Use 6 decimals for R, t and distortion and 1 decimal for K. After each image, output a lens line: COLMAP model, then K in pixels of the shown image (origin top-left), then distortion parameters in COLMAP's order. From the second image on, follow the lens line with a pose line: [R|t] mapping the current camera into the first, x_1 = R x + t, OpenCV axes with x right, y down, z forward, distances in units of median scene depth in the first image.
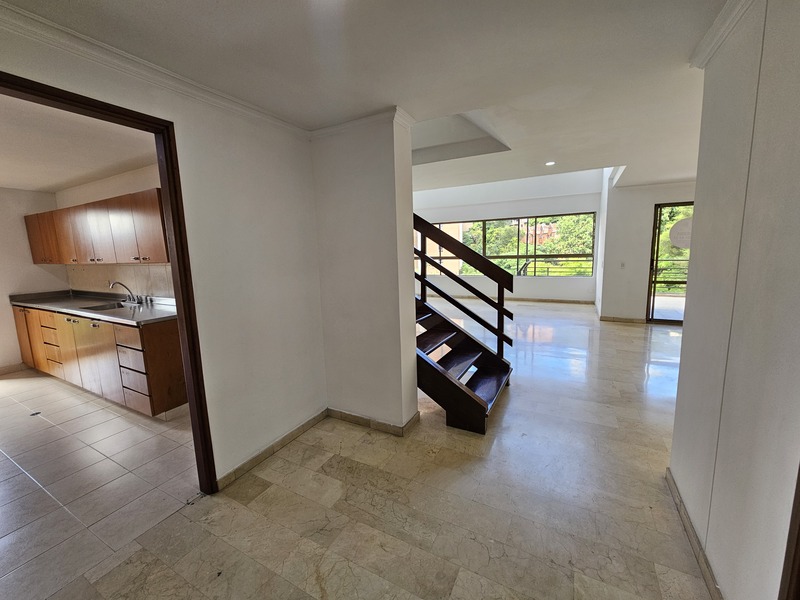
lens RADIAL K [[325.6, 0, 397.4], [0, 325.6, 294.7], [0, 0, 1]] dist [0.000018, -0.000195]
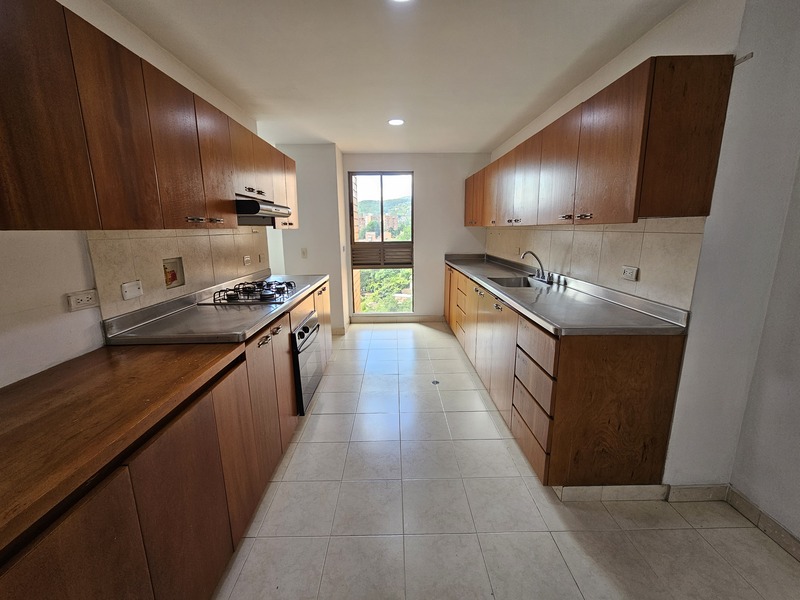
lens RADIAL K [[325.6, 0, 397.4], [0, 325.6, 294.7], [0, 0, 1]] dist [0.000018, -0.000195]
pose [[0.486276, 0.201084, -0.850354, -0.328005], [-0.131647, 0.978913, 0.156202, -0.016689], [0.863832, 0.035990, 0.502493, 0.338018]]
